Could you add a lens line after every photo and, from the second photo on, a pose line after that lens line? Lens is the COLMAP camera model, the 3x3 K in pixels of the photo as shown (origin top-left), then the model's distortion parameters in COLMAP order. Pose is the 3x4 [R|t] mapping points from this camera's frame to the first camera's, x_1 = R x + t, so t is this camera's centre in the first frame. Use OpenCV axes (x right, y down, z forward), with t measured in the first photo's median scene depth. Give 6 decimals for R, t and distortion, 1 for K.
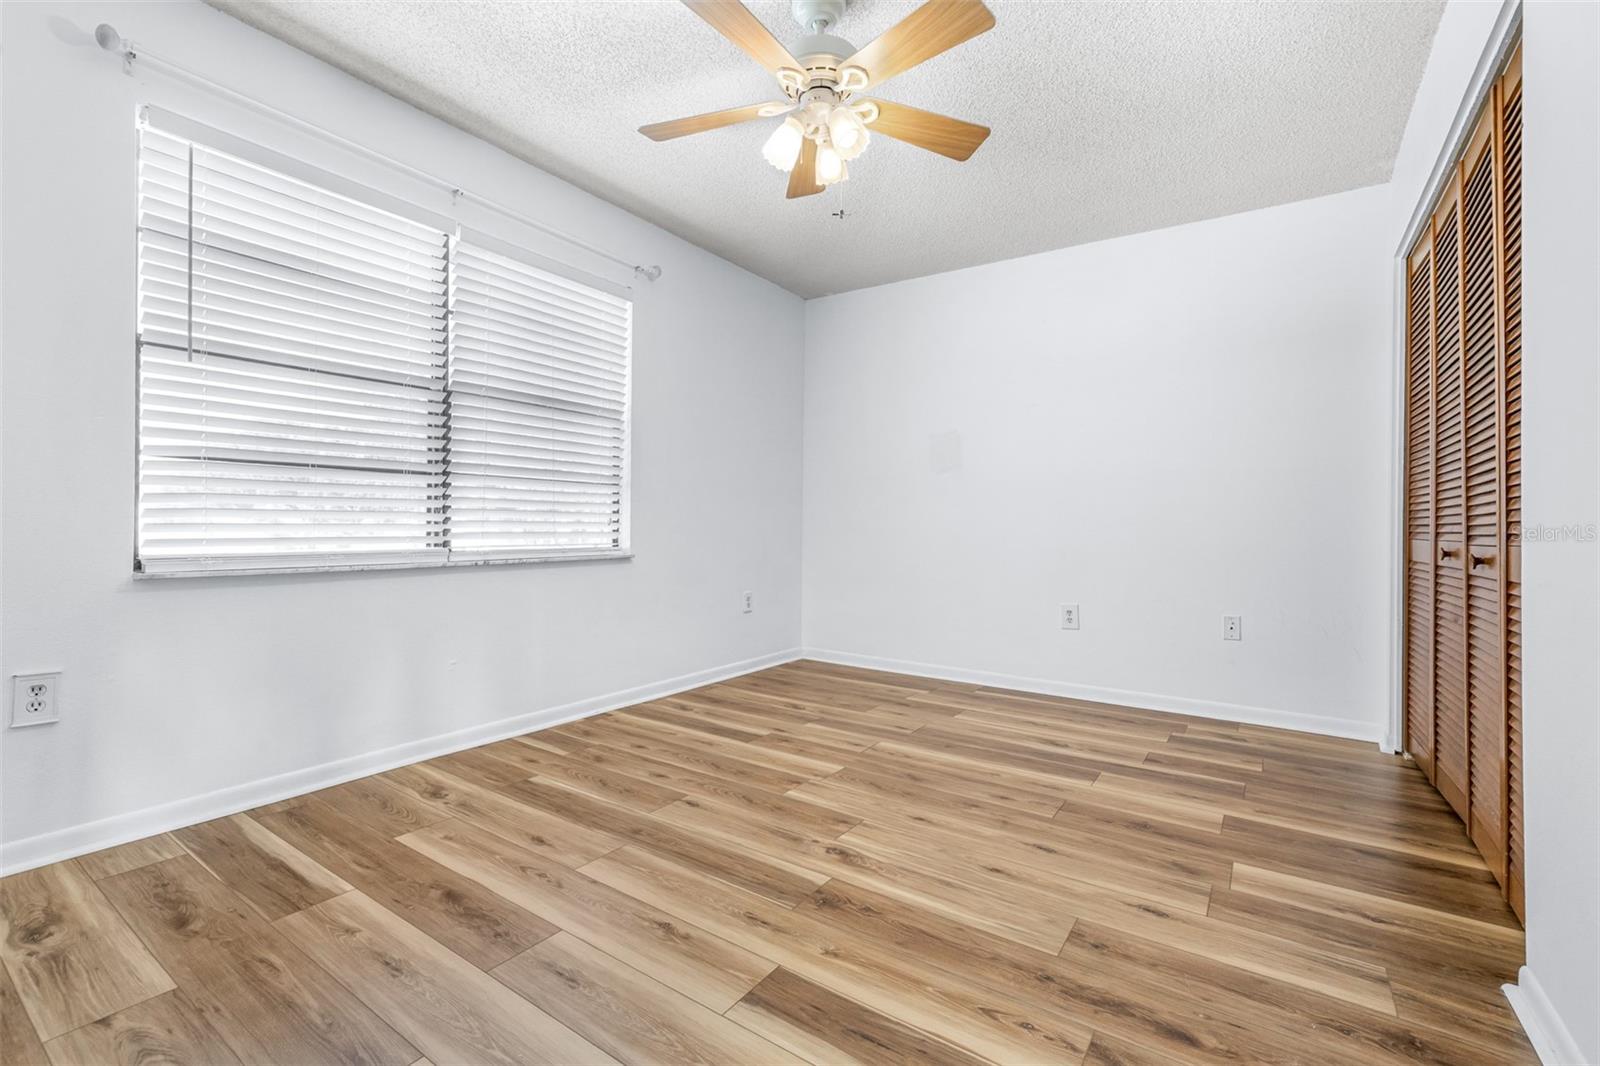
lens RADIAL K [[692.3, 0, 797.2], [0, 692.3, 526.2], [0, 0, 1]] dist [0.001793, 0.000242]
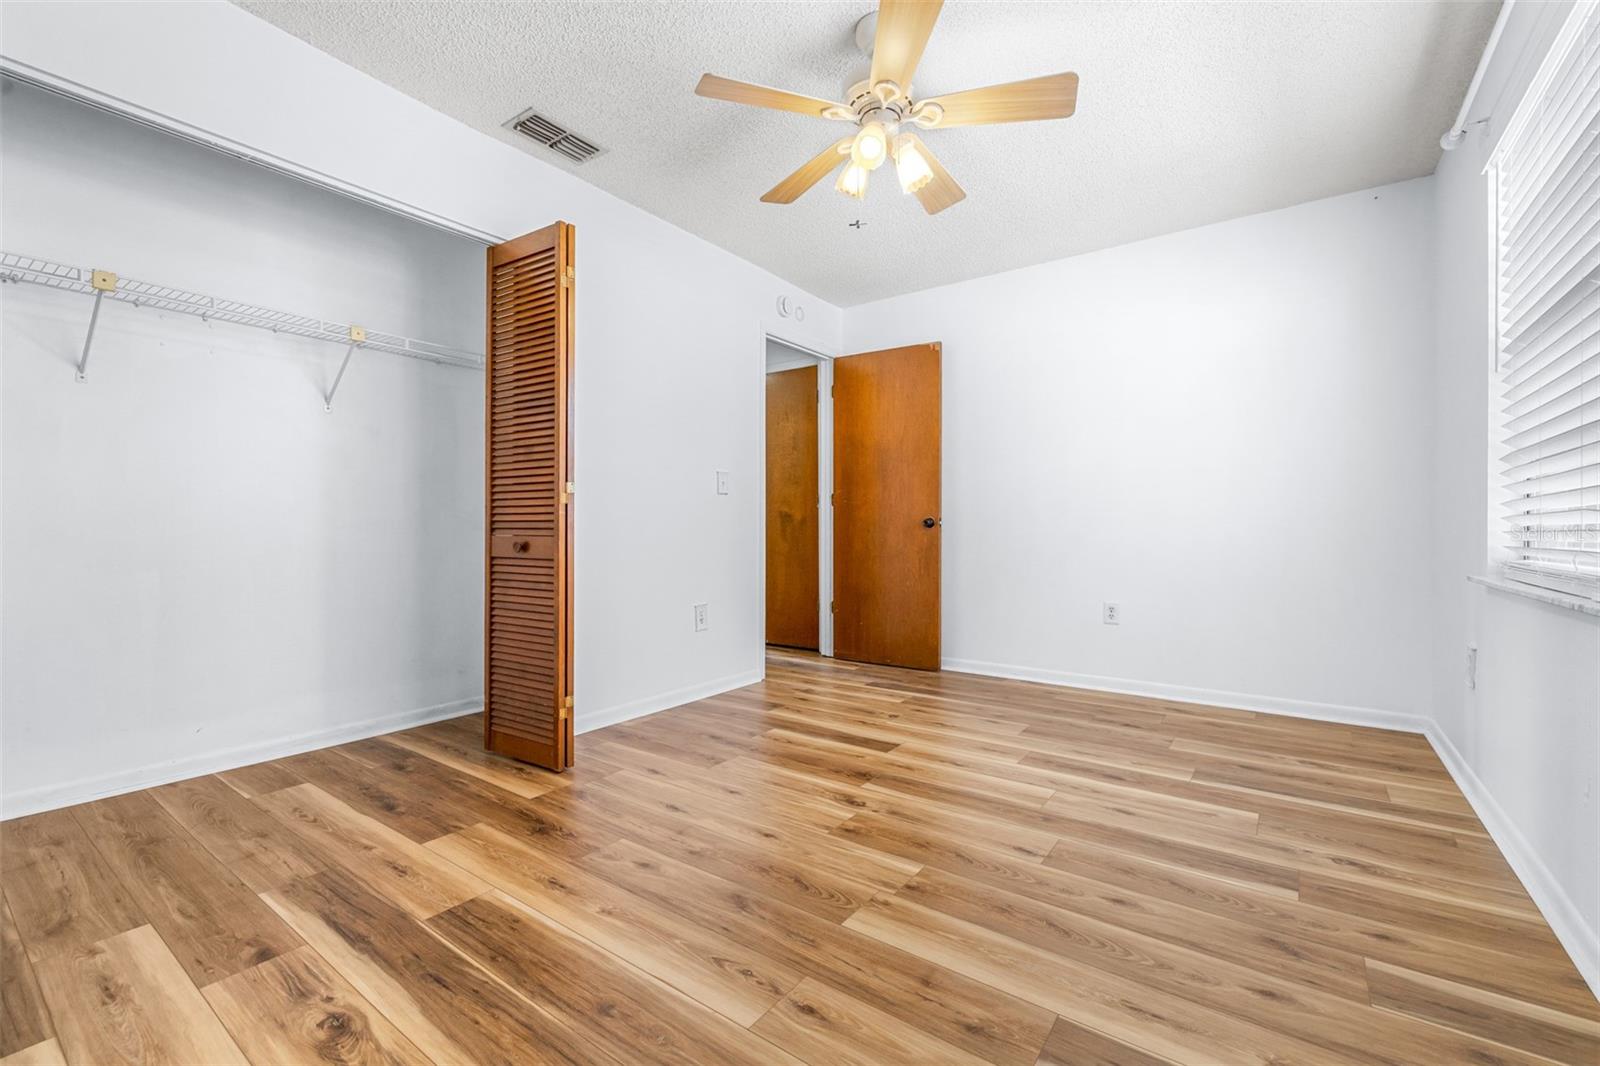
lens RADIAL K [[676.0, 0, 801.7], [0, 676.0, 529.8], [0, 0, 1]] dist [-0.000180, 0.000034]
pose [[-0.999522, -0.010703, 0.029015, 0.102044], [-0.010722, 0.999942, -0.000467, 0.005396], [-0.029008, -0.000778, -0.999579, 1.805790]]
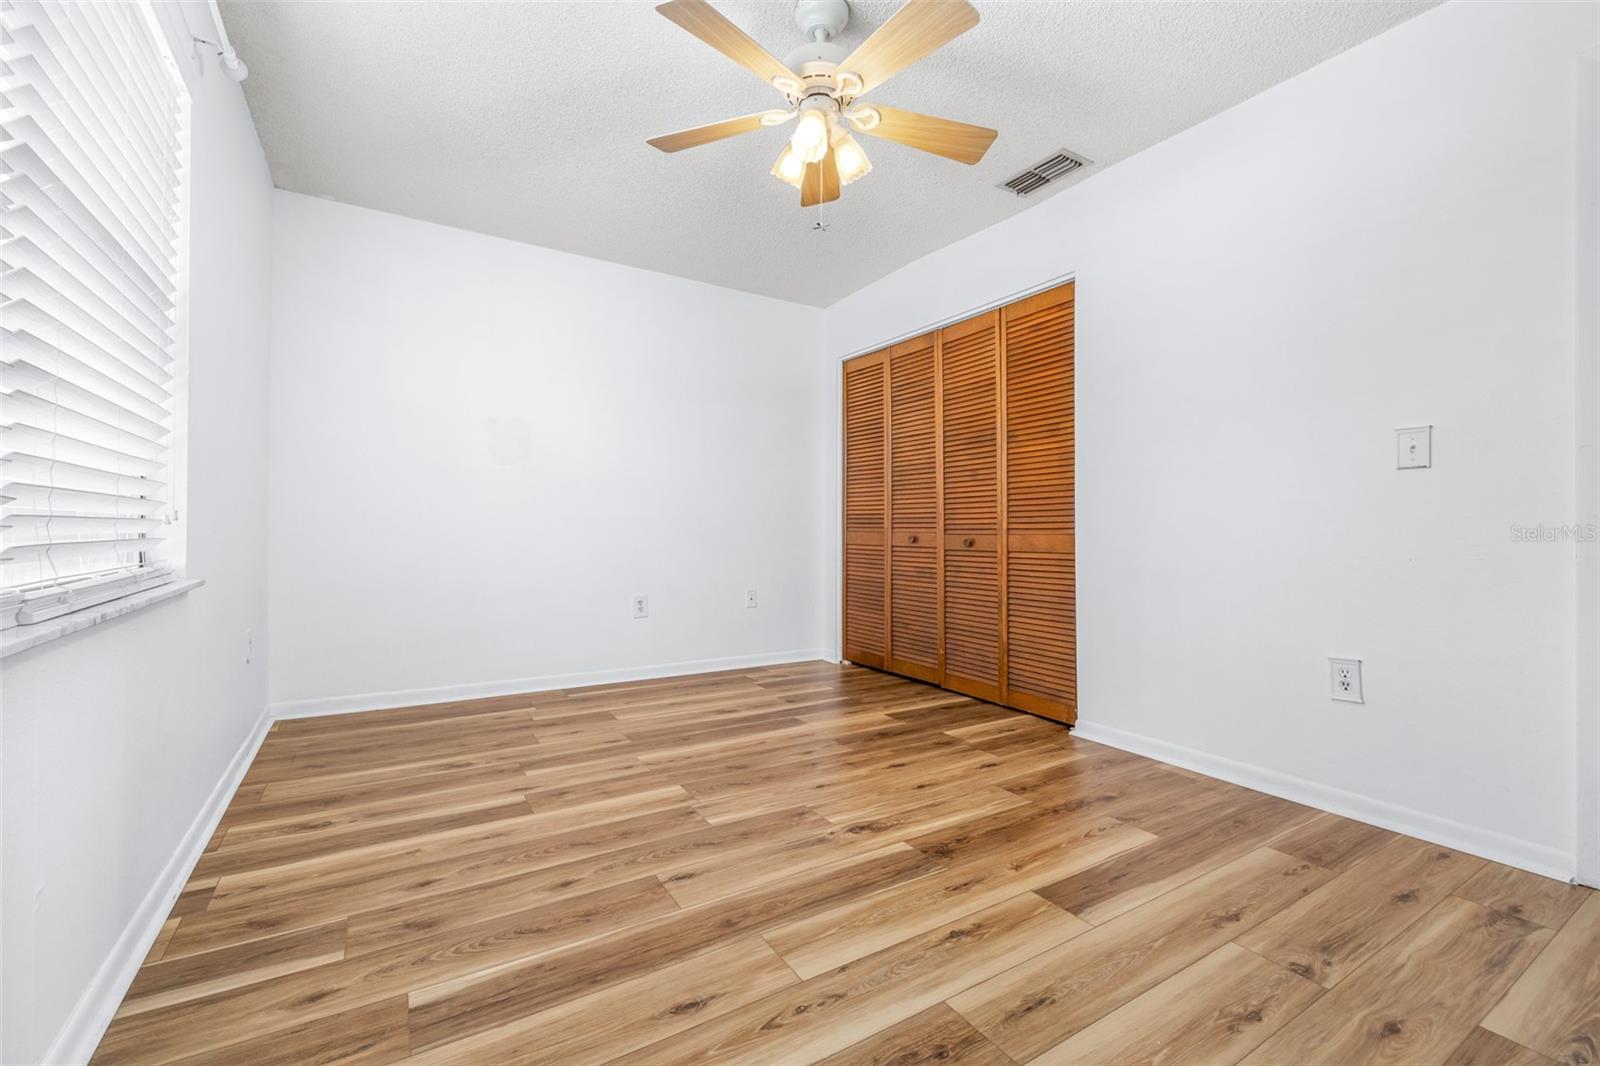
lens RADIAL K [[672.9, 0, 799.8], [0, 672.9, 523.1], [0, 0, 1]] dist [0.000433, 0.000011]
pose [[0.404712, -0.000695, 0.914444, -0.784574], [-0.003231, 0.999992, 0.002190, -0.006361], [-0.914439, -0.003841, 0.404706, 0.555069]]
